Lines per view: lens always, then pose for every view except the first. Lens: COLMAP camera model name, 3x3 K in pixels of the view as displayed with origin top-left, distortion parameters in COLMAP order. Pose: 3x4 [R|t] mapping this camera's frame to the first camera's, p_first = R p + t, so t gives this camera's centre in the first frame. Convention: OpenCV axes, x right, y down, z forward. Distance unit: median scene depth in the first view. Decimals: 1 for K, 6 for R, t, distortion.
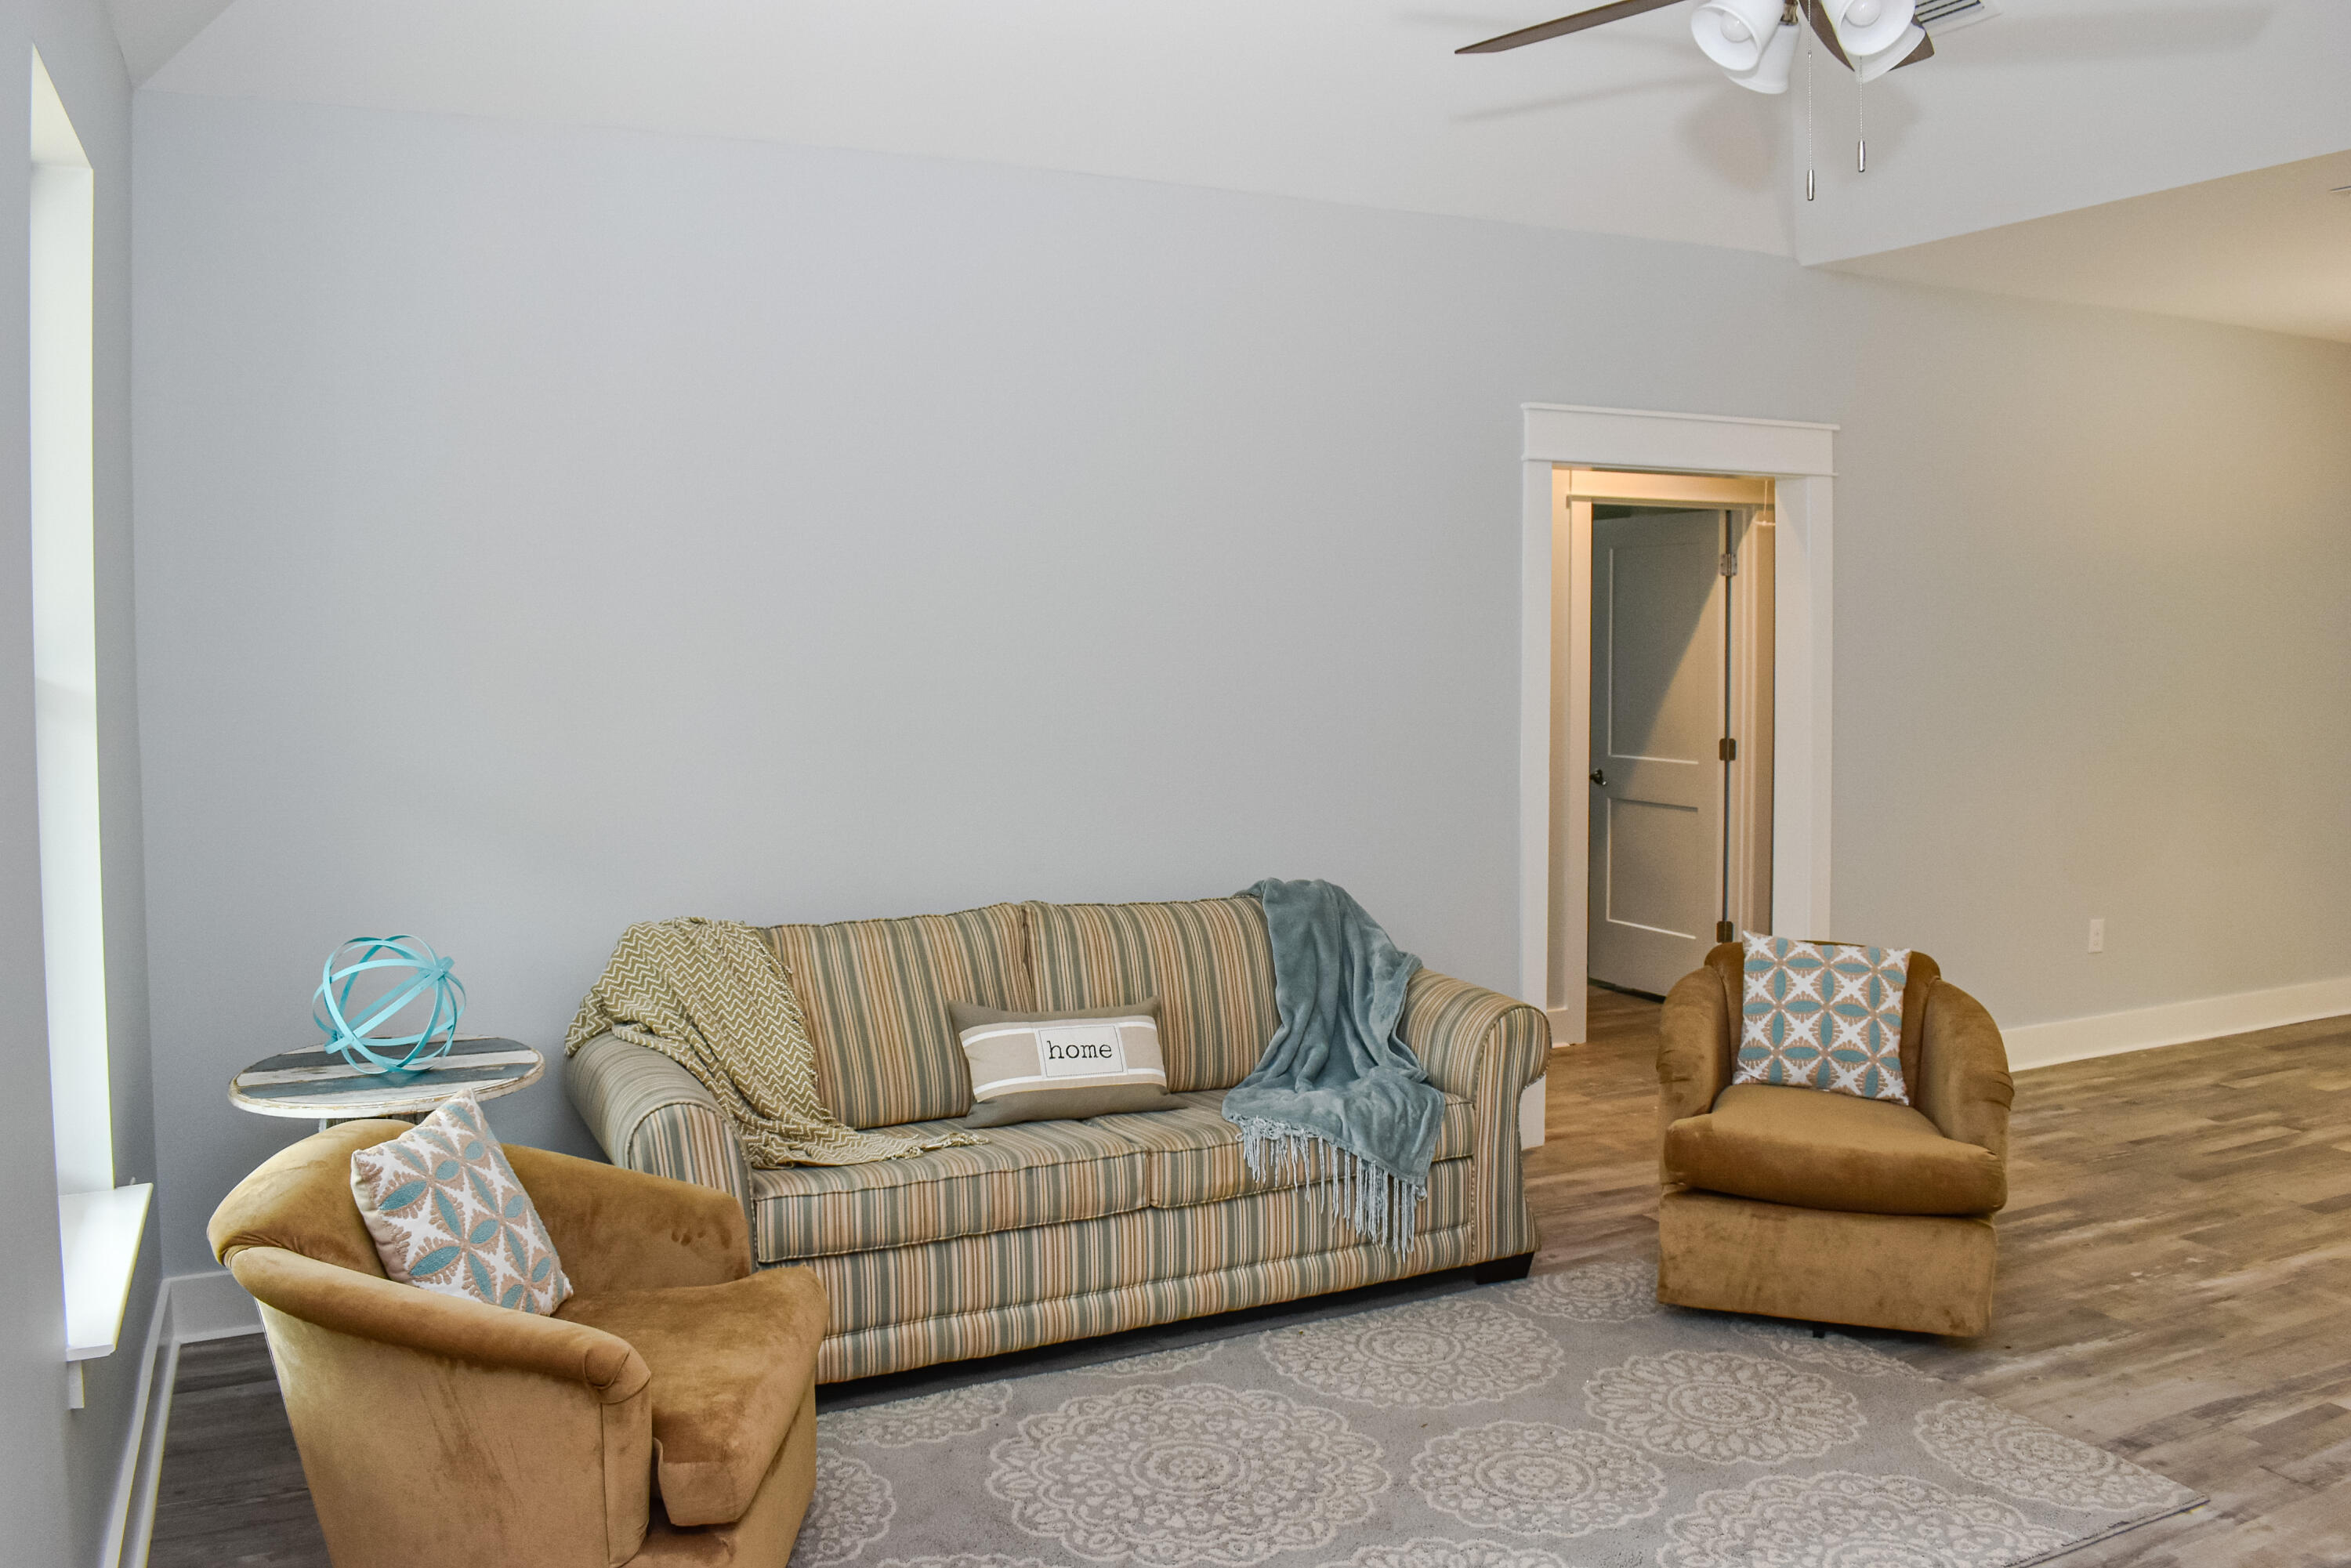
lens RADIAL K [[1902.6, 0, 1151.2], [0, 1902.6, 662.9], [0, 0, 1]] dist [-0.091444, 0.018972]
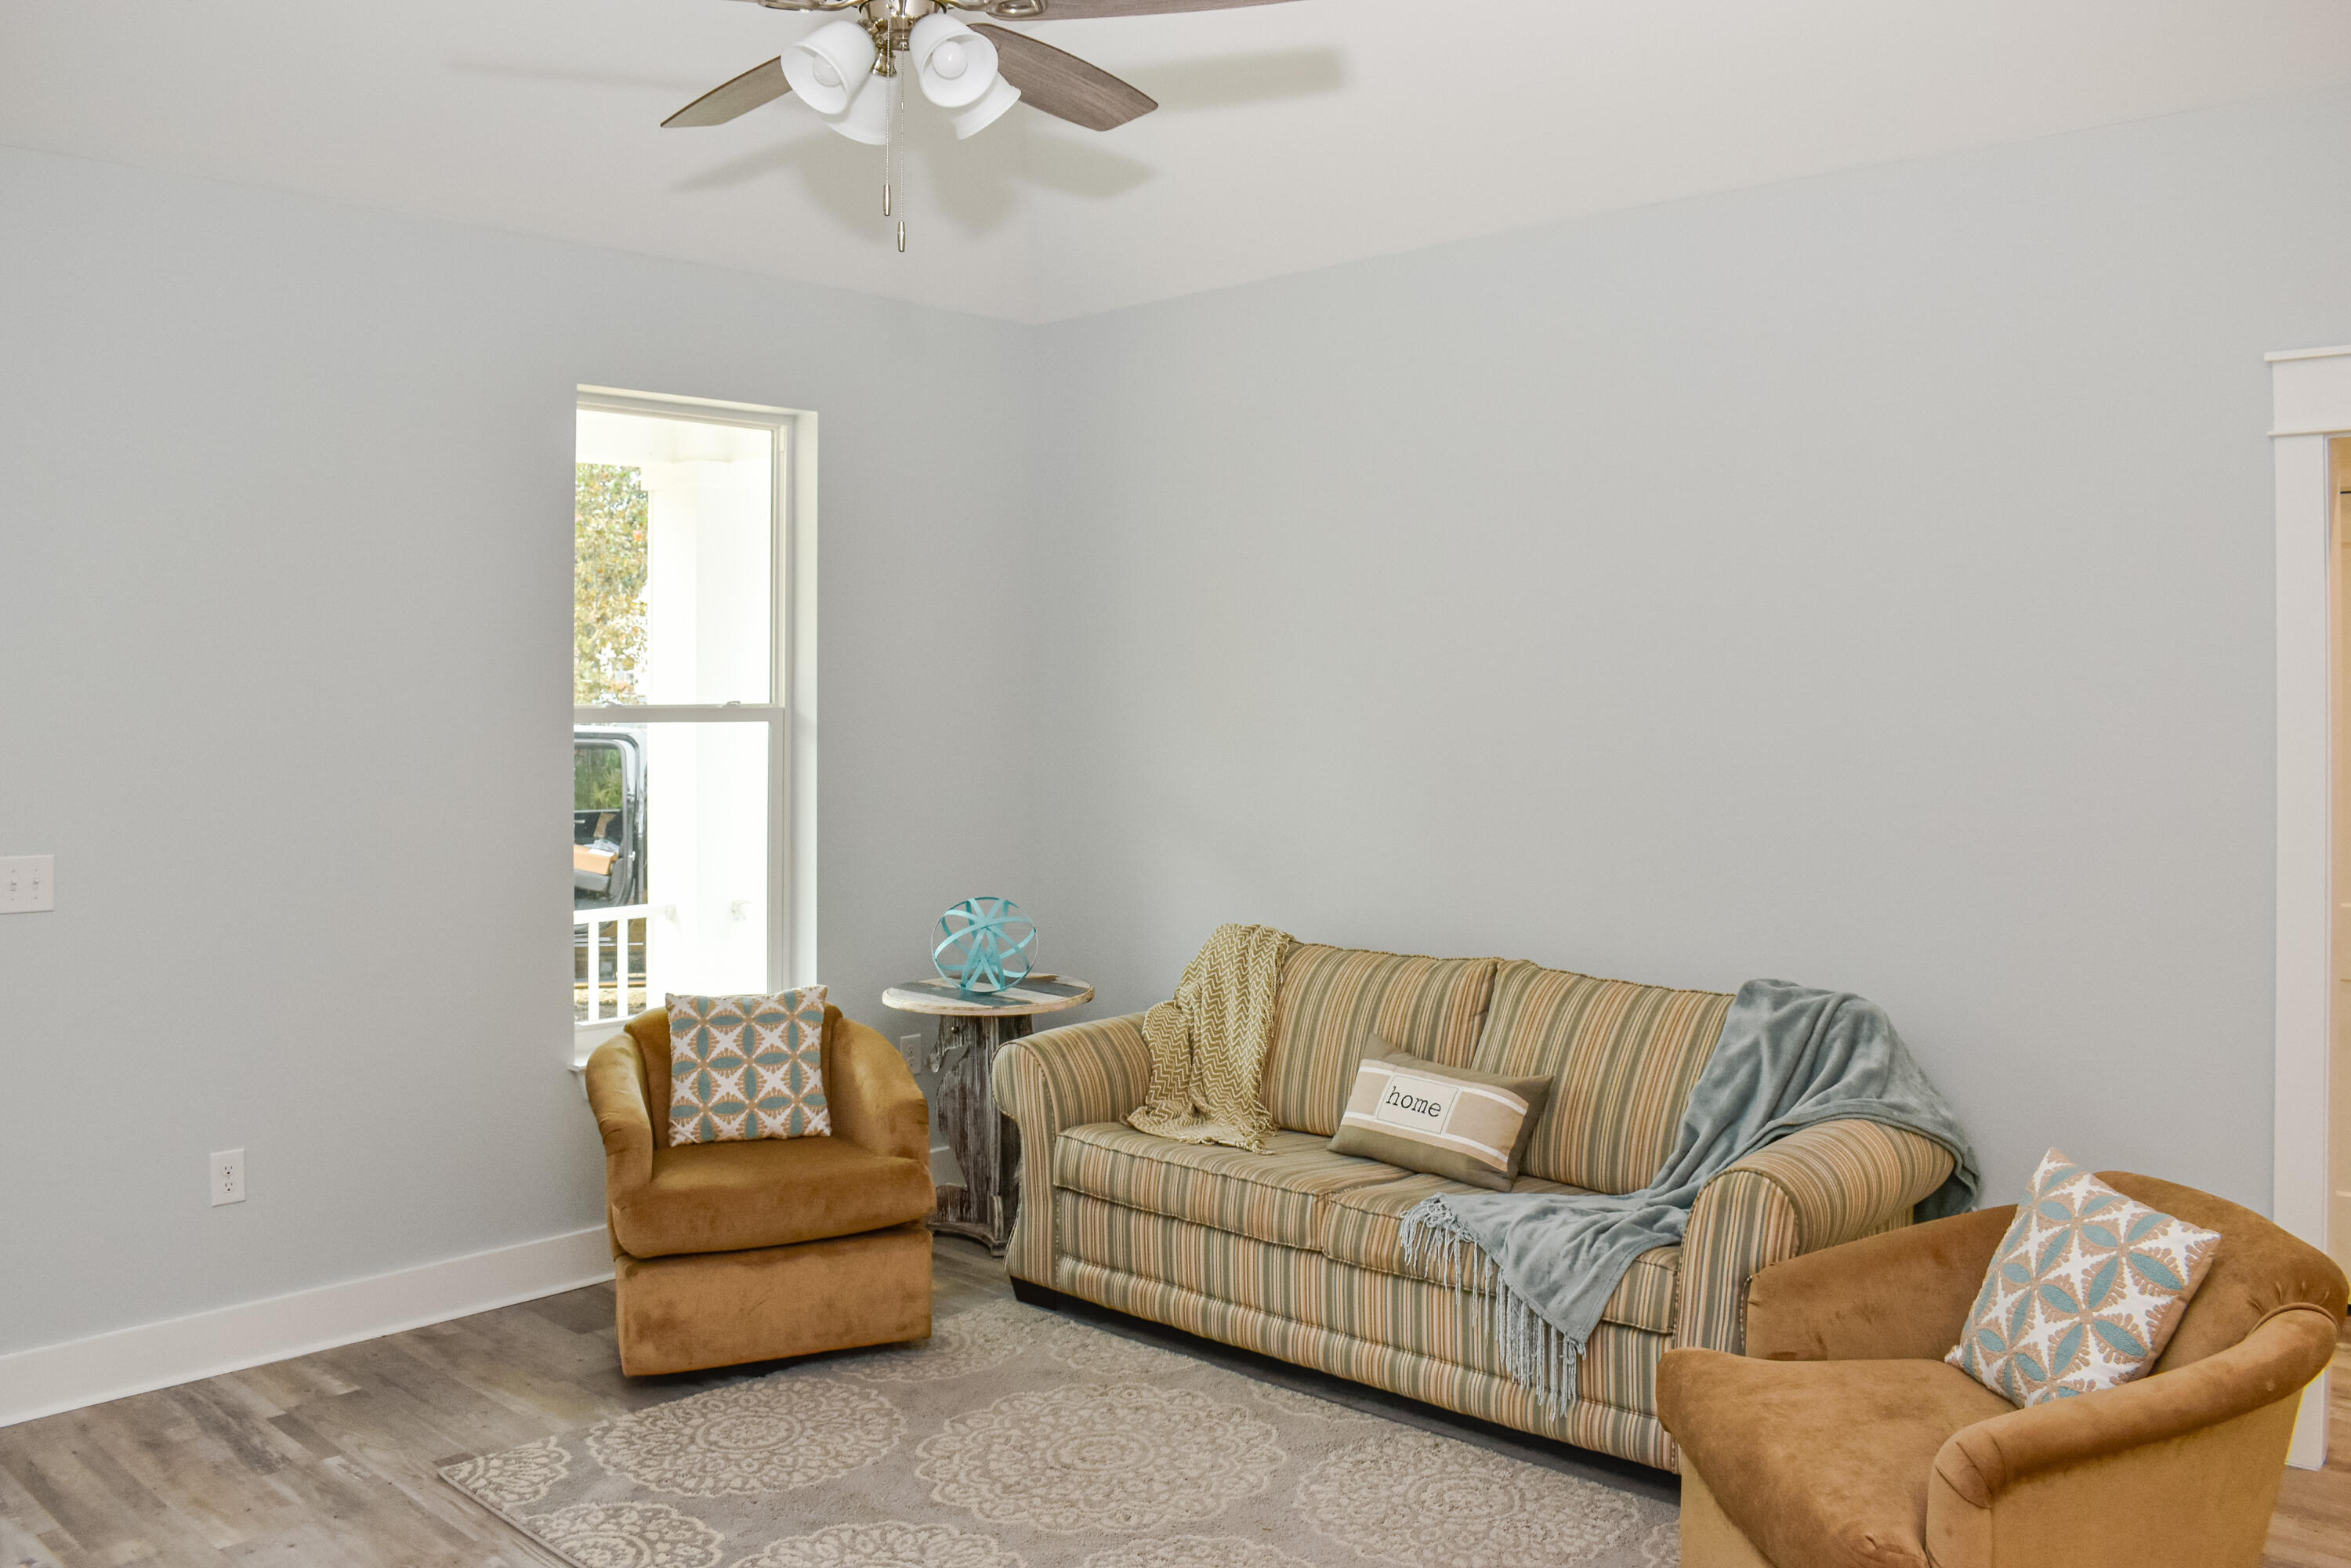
lens RADIAL K [[1902.6, 0, 1200.7], [0, 1902.6, 629.6], [0, 0, 1]] dist [-0.091444, 0.018972]
pose [[0.367367, -0.027268, -0.929676, 0.887552], [-0.020591, 0.999087, -0.037441, -0.006863], [0.929848, 0.032897, 0.366470, 0.535219]]
